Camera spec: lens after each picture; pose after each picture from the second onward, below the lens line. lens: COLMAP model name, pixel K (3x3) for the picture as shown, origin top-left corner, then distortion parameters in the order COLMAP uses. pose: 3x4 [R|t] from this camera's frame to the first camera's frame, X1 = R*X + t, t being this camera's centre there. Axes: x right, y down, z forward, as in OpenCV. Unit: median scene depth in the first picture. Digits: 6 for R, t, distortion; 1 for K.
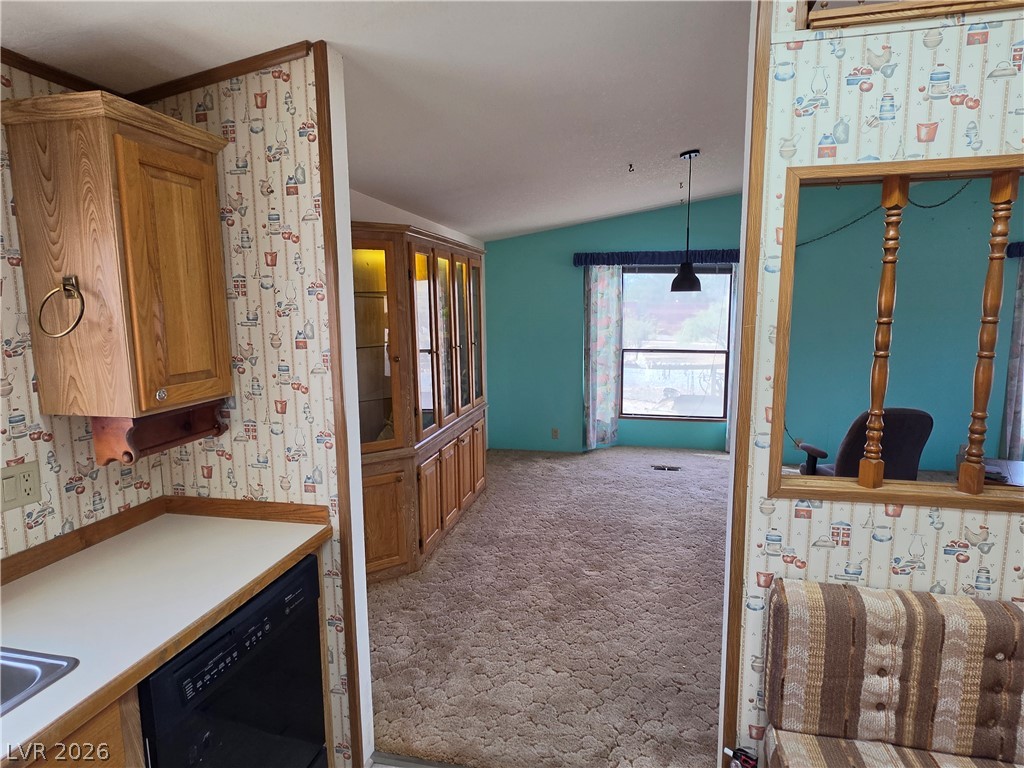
lens RADIAL K [[562.8, 0, 506.7], [0, 562.8, 379.9], [0, 0, 1]] dist [-0.006885, 0.001846]
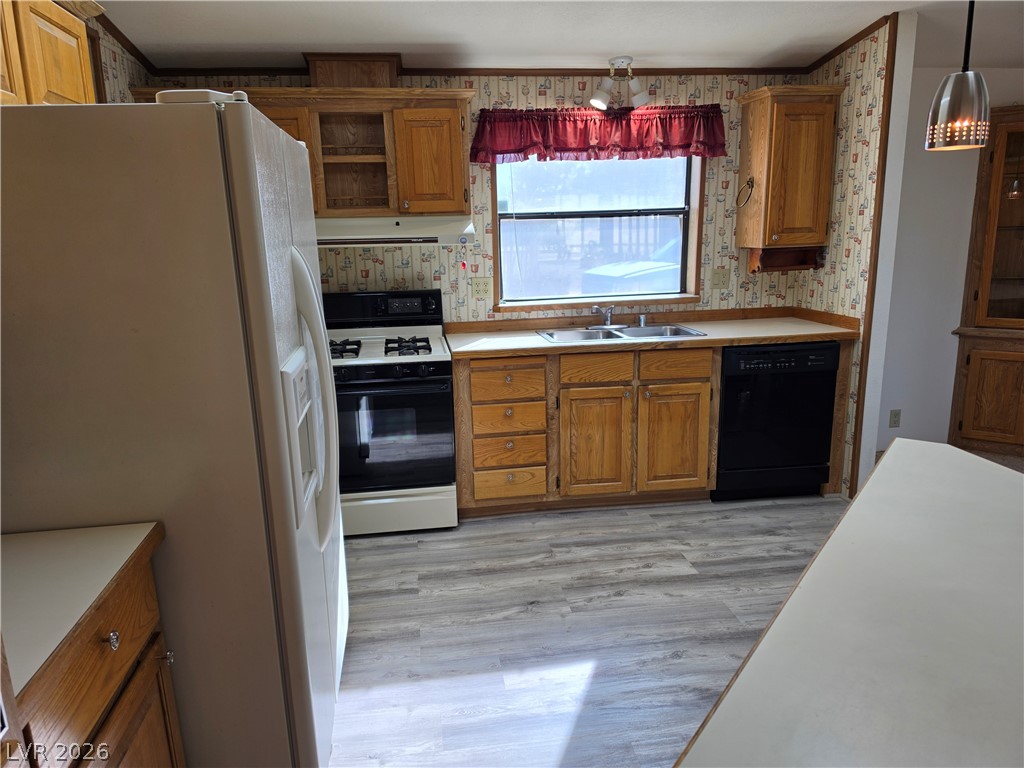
lens RADIAL K [[710.2, 0, 491.6], [0, 710.2, 397.8], [0, 0, 1]] dist [0.019476, -0.031564]
pose [[0.339411, 0.223117, -0.913794, 1.262150], [-0.096688, 0.974591, 0.202048, 0.145122], [0.935656, 0.019775, 0.352360, -0.689482]]
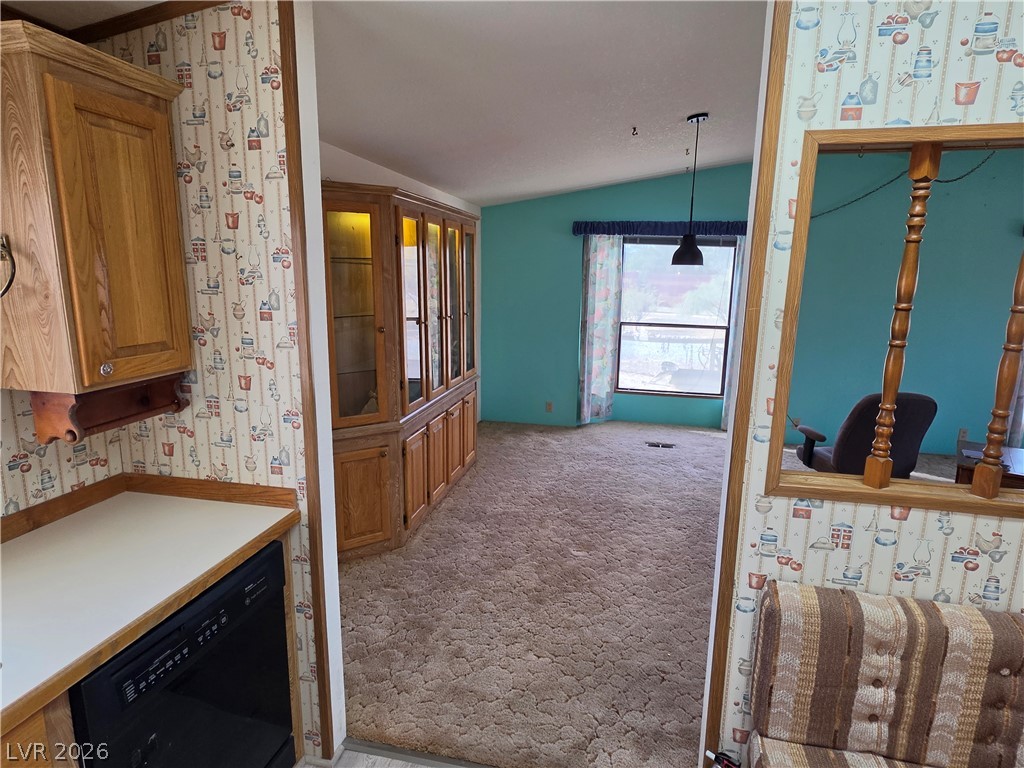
lens RADIAL K [[562.8, 0, 506.4], [0, 562.8, 379.4], [0, 0, 1]] dist [-0.006885, 0.001846]
pose [[0.999721, 0.023469, 0.002477, 0.028897], [-0.023571, 0.998157, 0.055920, -0.020229], [-0.001160, -0.055963, 0.998432, 0.077129]]
